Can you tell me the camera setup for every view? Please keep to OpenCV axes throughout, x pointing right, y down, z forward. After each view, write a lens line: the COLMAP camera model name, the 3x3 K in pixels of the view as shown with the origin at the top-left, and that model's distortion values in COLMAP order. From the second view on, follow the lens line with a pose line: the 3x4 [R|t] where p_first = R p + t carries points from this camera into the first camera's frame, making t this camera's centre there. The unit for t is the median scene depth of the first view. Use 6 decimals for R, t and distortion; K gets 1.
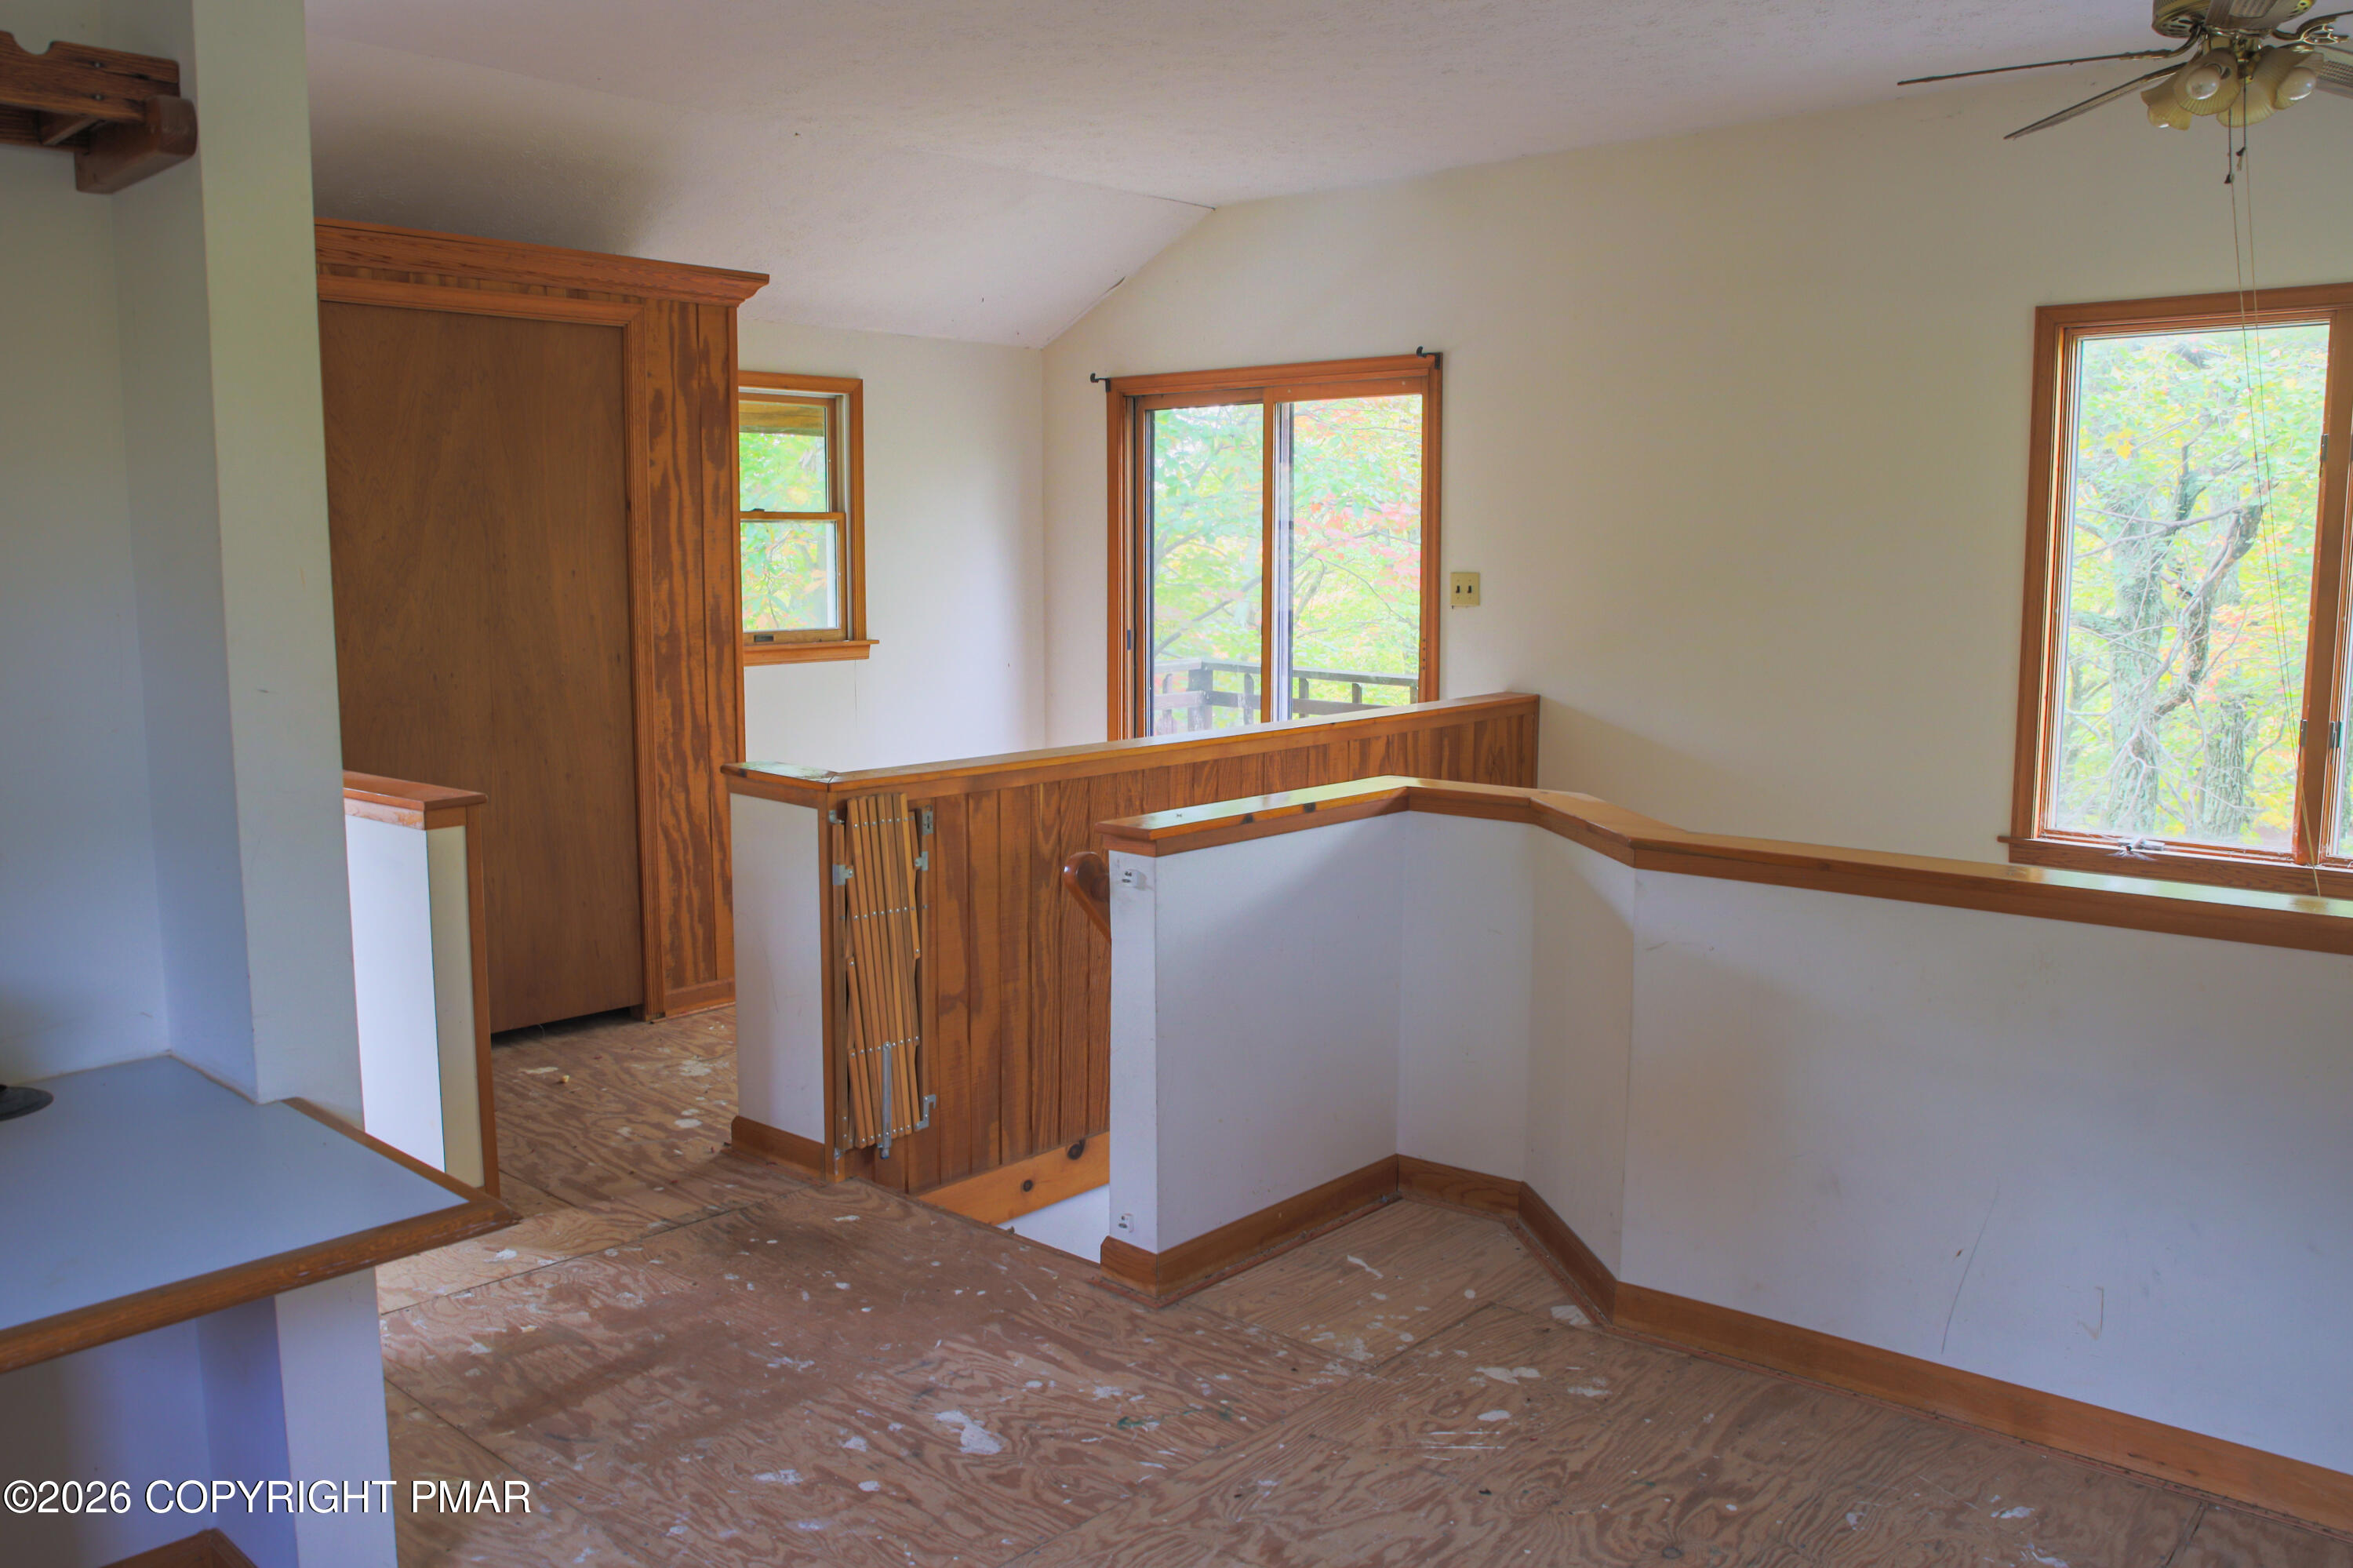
lens RADIAL K [[1752.0, 0, 1137.6], [0, 1752.0, 785.9], [0, 0, 1]] dist [-0.143758, 0.100333]
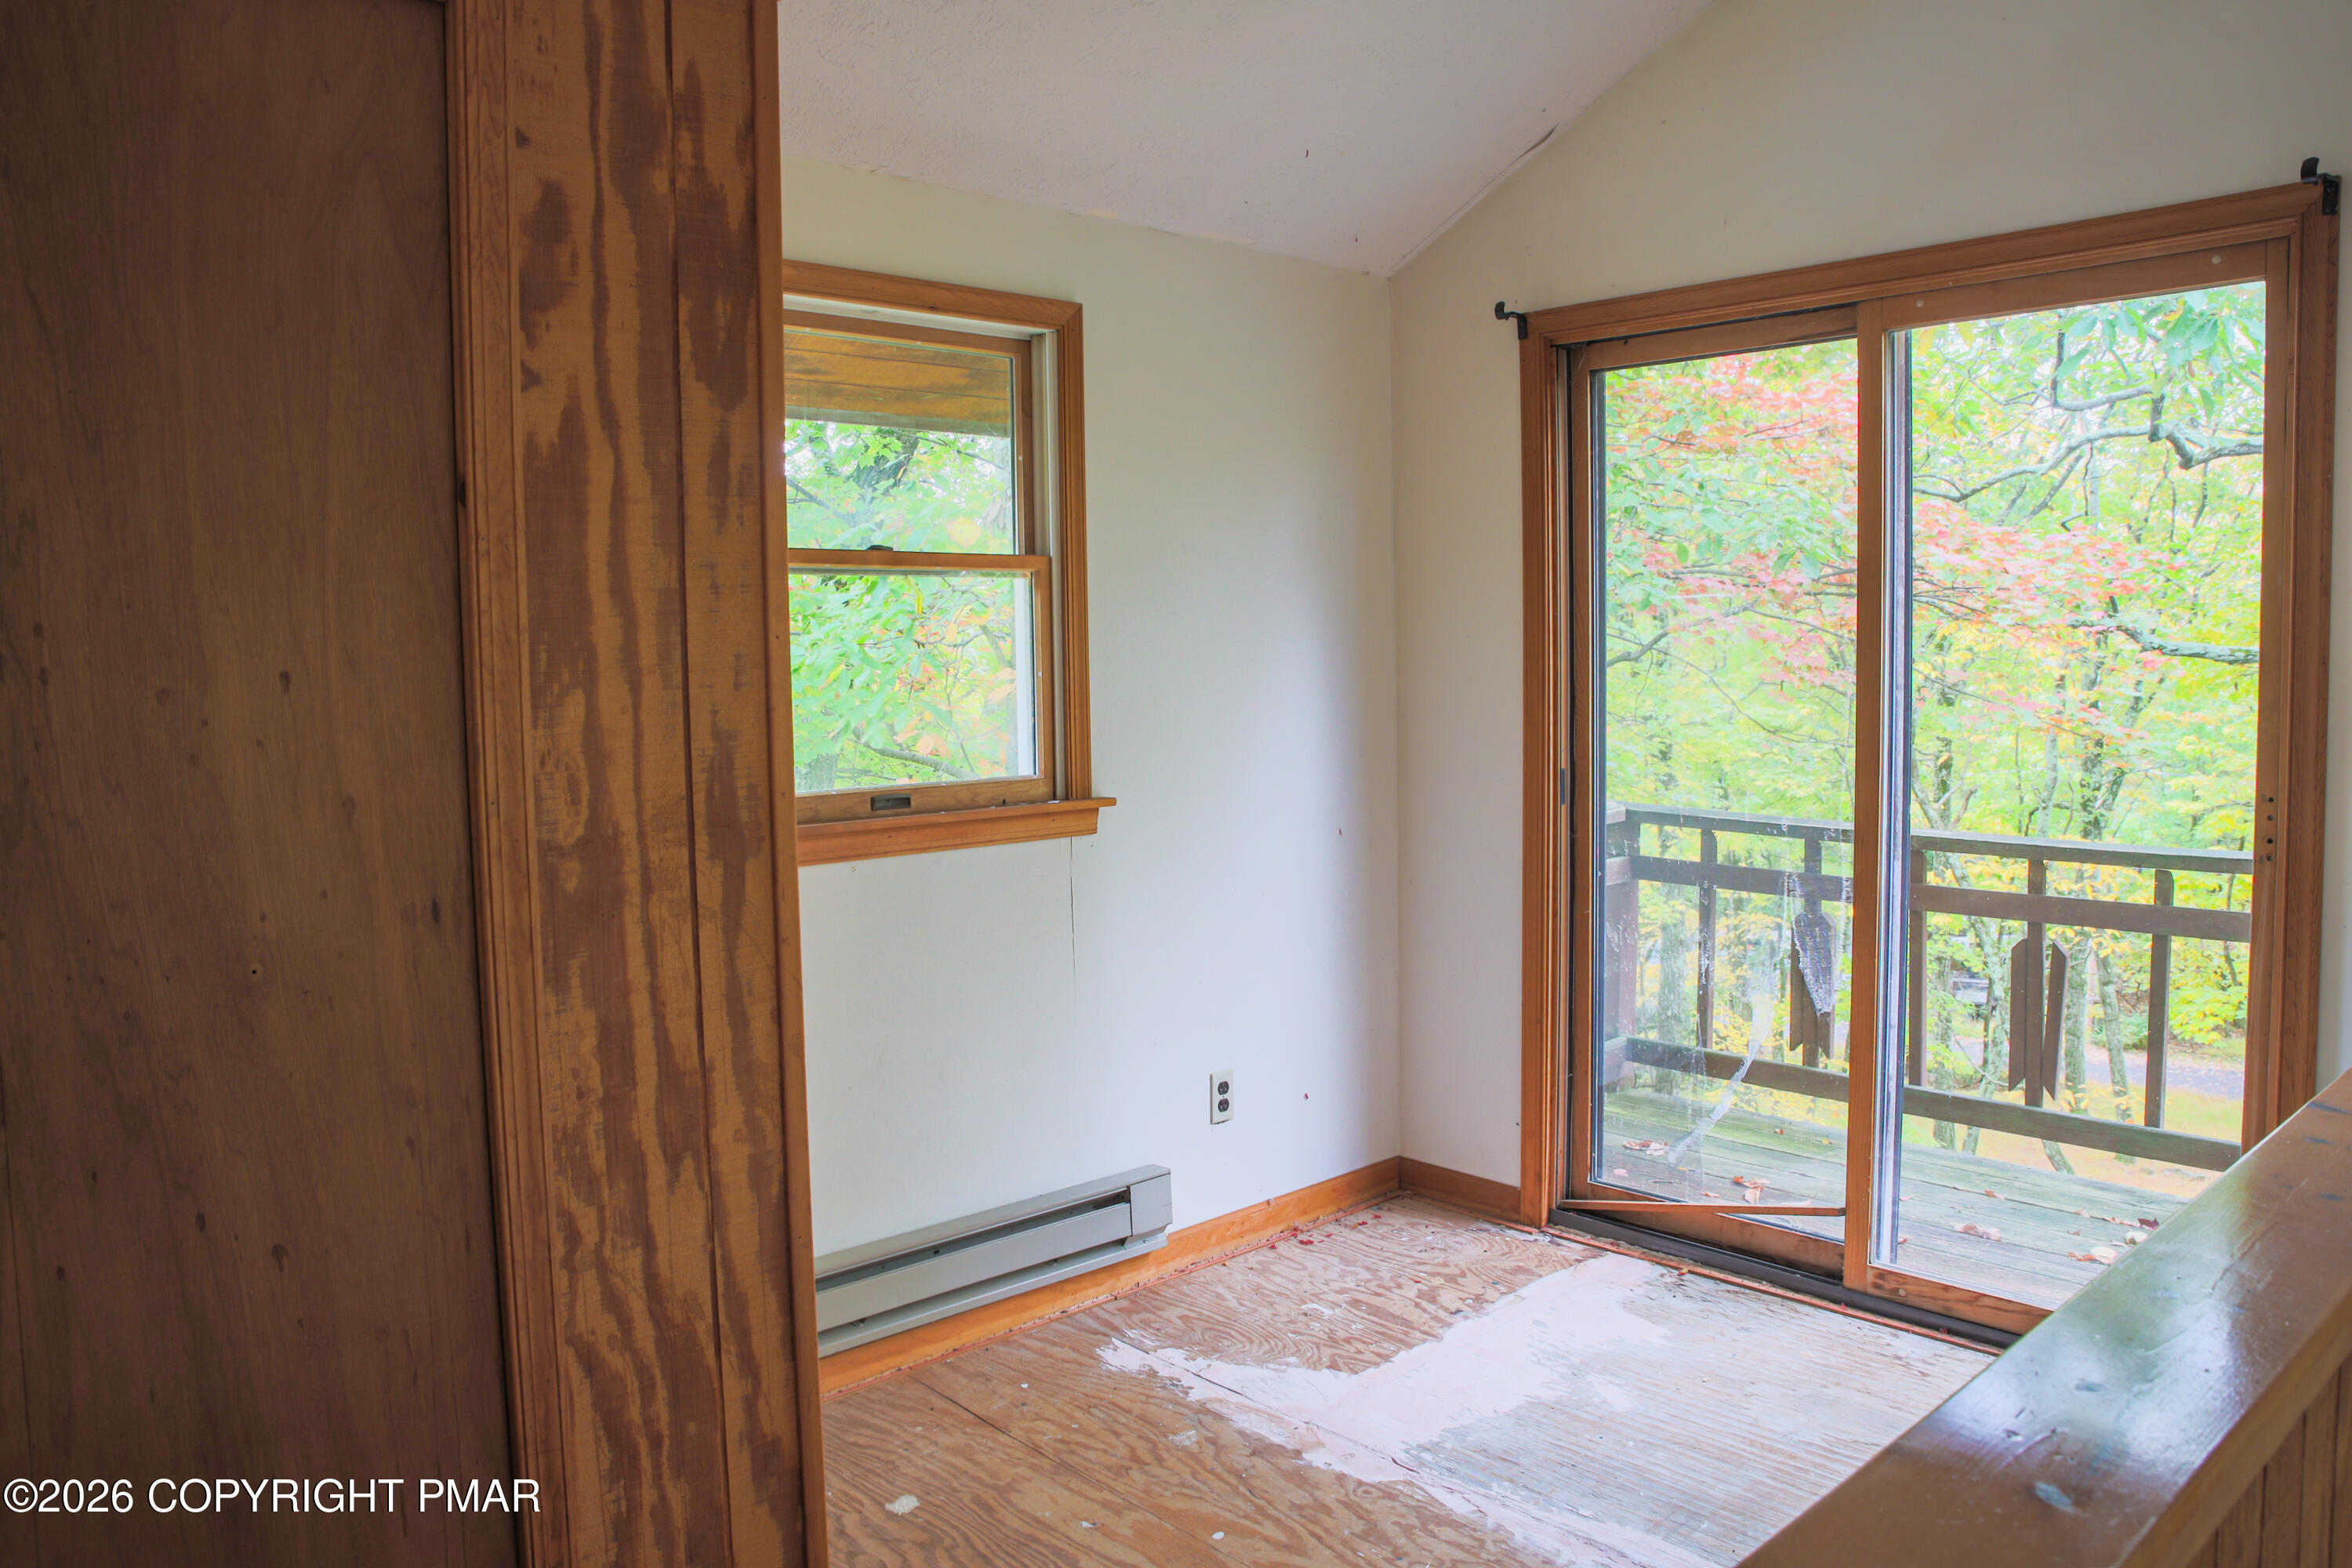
lens RADIAL K [[1751.2, 0, 1137.1], [0, 1751.2, 785.9], [0, 0, 1]] dist [-0.143758, 0.100333]
pose [[0.993437, -0.009899, -0.113951, -0.108226], [0.003510, 0.998417, -0.056128, -0.076335], [0.114326, 0.055359, 0.991900, 0.632404]]
